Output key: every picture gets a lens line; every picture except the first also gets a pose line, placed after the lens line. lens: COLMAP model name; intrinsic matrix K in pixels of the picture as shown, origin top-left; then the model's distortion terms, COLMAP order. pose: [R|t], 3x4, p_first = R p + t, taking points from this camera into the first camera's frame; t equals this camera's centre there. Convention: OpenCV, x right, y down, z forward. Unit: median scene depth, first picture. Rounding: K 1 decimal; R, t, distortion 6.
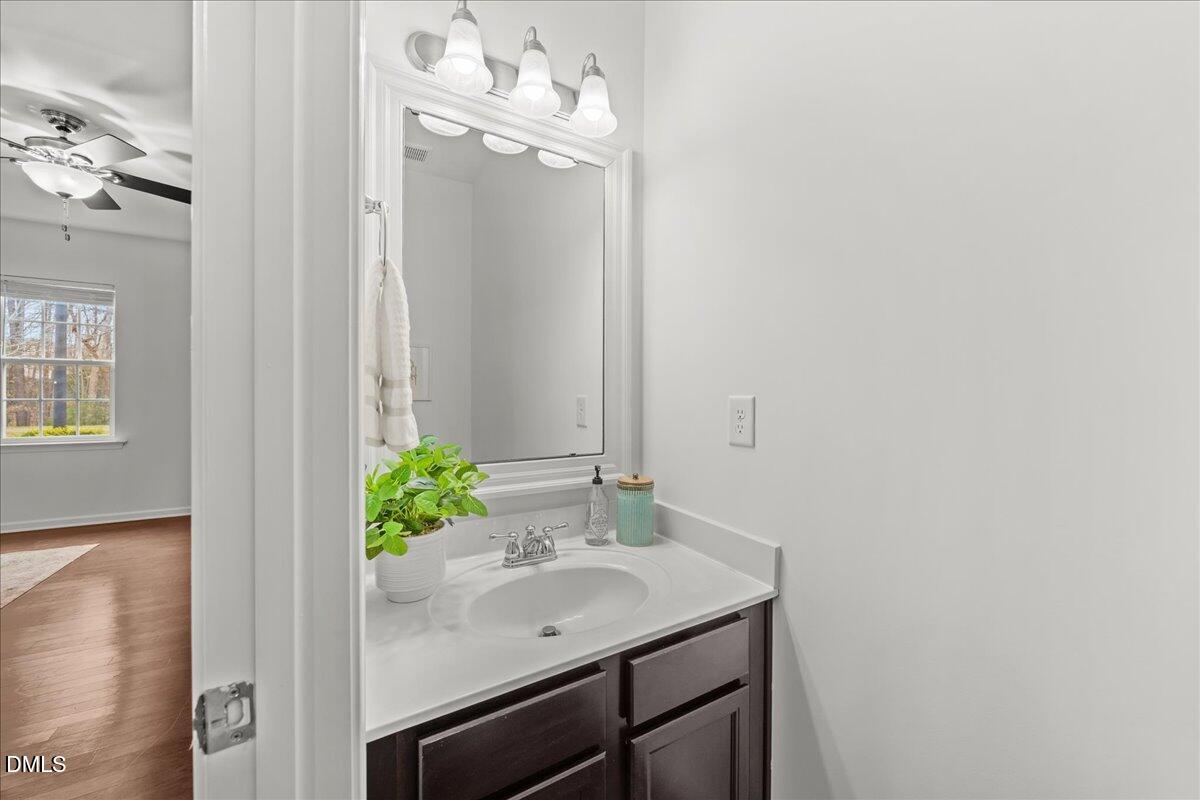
lens RADIAL K [[466.0, 0, 598.1], [0, 466.0, 386.8], [0, 0, 1]] dist [-0.000994, 0.000016]
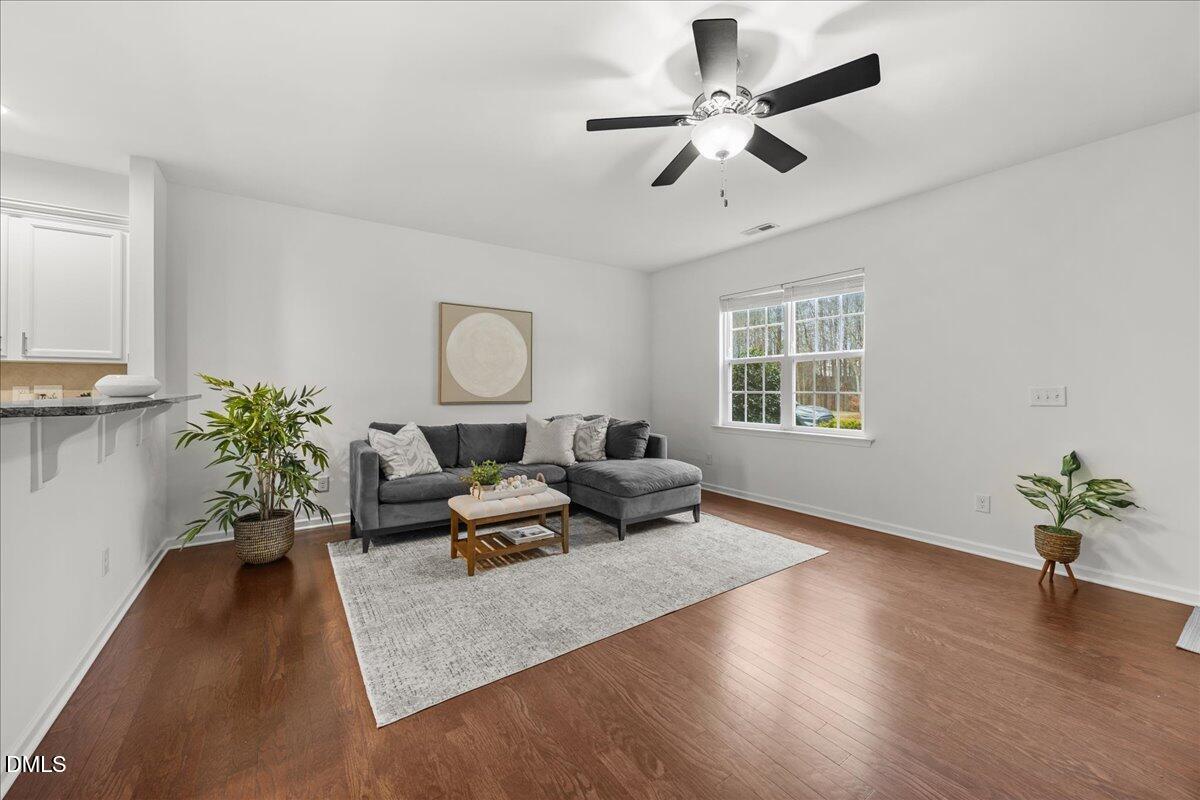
lens RADIAL K [[466.0, 0, 598.1], [0, 466.0, 386.8], [0, 0, 1]] dist [-0.000994, 0.000016]
pose [[0.080239, -0.002004, -0.996774, -0.183800], [0.007127, 0.999974, -0.001437, 0.012840], [0.996750, -0.006989, 0.080252, 0.431110]]
